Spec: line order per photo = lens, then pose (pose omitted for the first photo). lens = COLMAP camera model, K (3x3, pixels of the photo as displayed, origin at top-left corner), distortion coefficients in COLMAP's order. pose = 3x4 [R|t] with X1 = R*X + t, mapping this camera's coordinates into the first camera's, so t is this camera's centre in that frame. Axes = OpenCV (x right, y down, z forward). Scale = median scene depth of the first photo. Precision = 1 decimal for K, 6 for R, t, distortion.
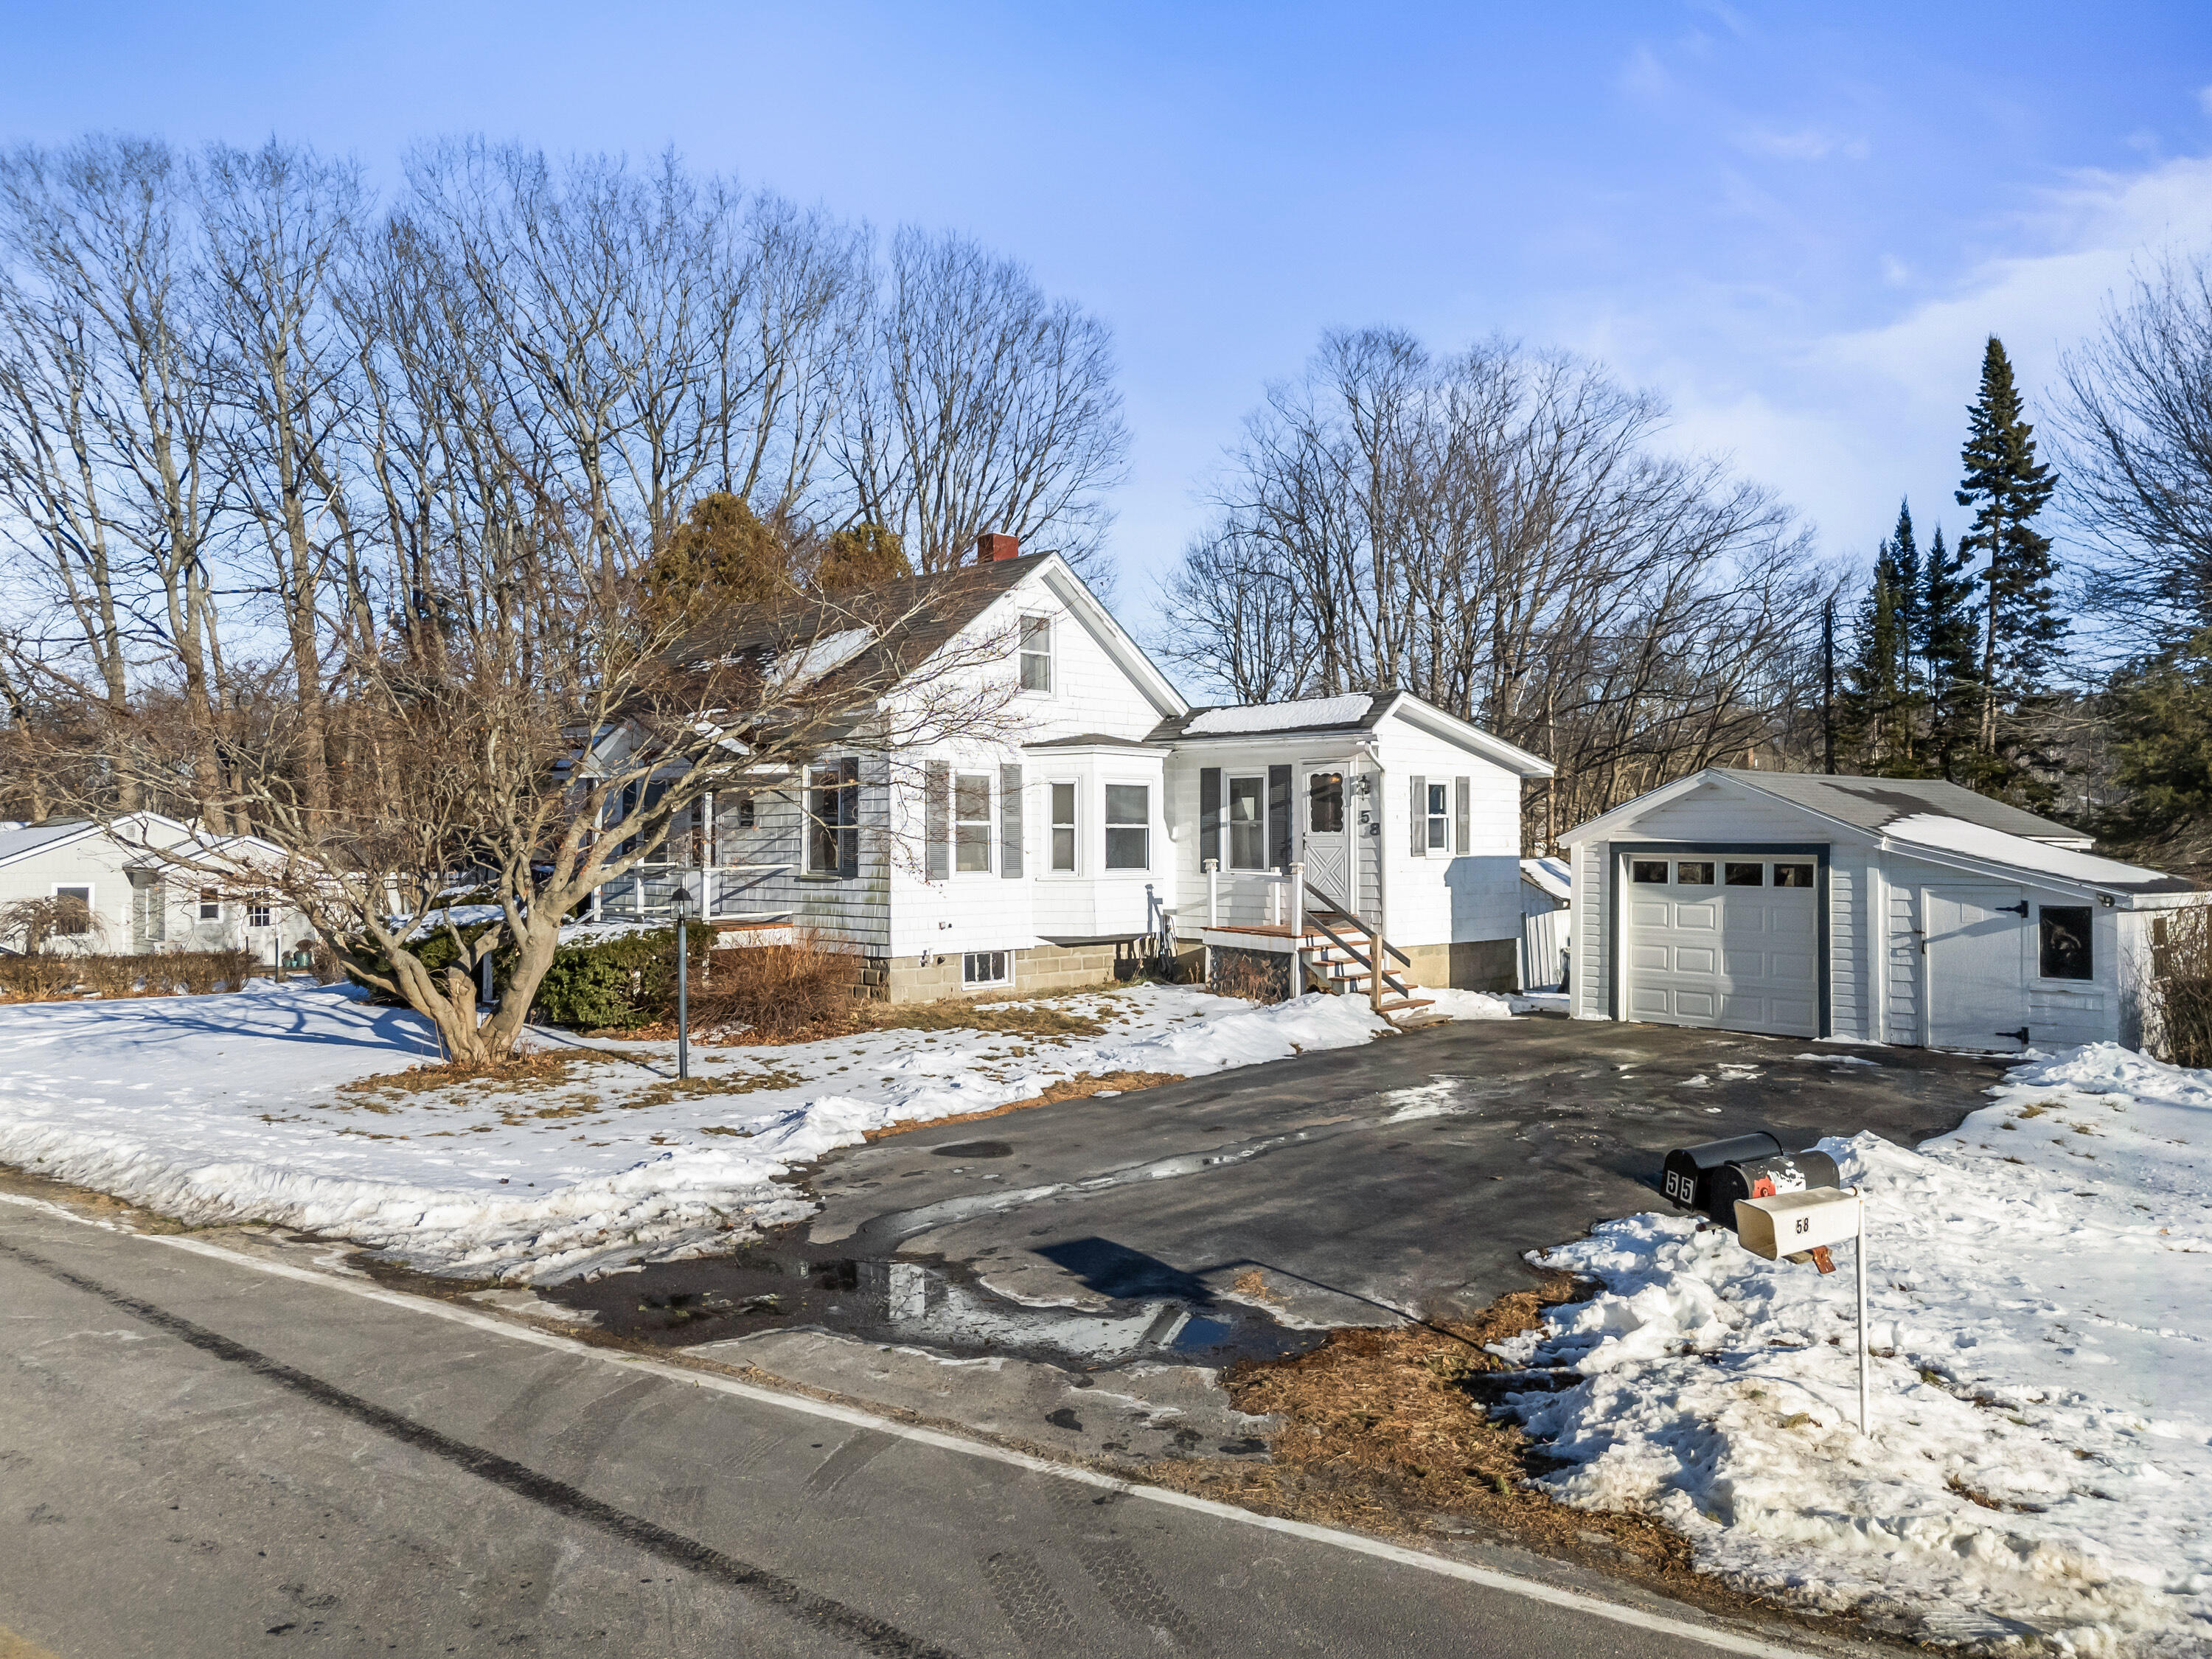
lens RADIAL K [[1602.3, 0, 1104.8], [0, 1602.3, 845.1], [0, 0, 1]] dist [0.093188, -0.089161]
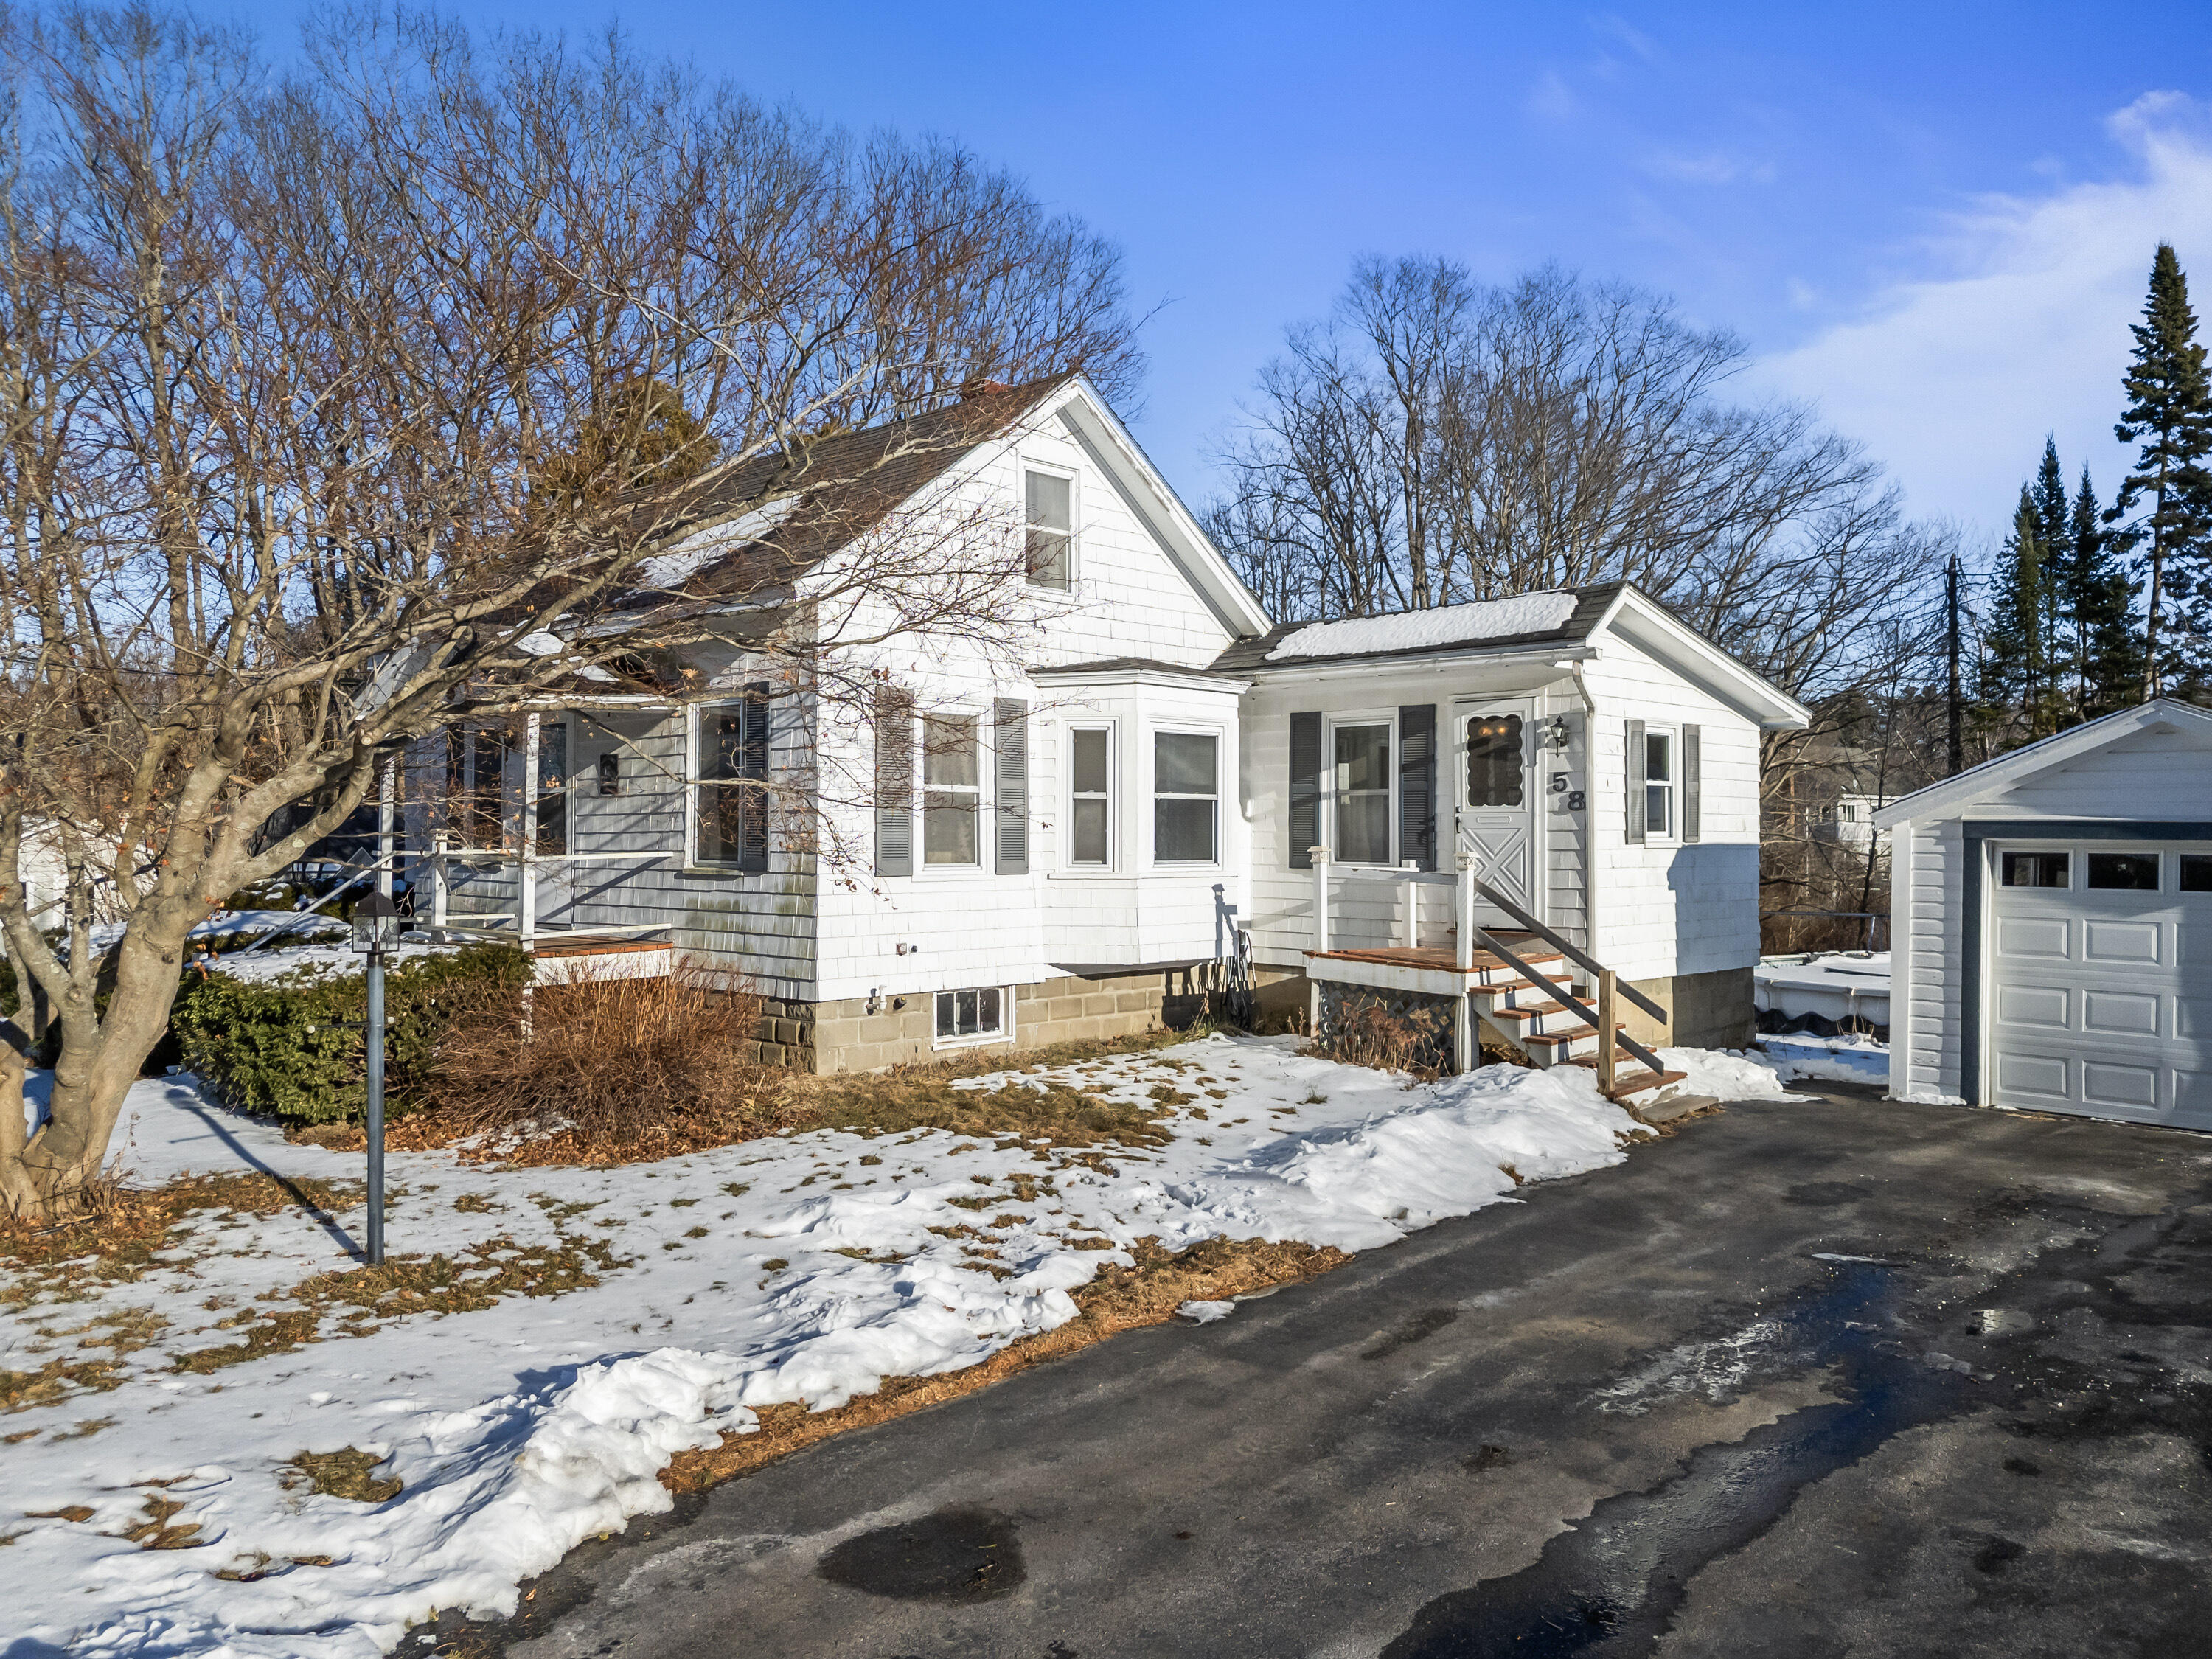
lens RADIAL K [[1621.3, 0, 1106.4], [0, 1621.3, 872.7], [0, 0, 1]] dist [0.008747, -0.091959]
pose [[0.999976, 0.004673, 0.005079, -0.022612], [-0.004779, 0.999768, 0.021007, 0.005958], [-0.004979, -0.021031, 0.999766, 0.343218]]
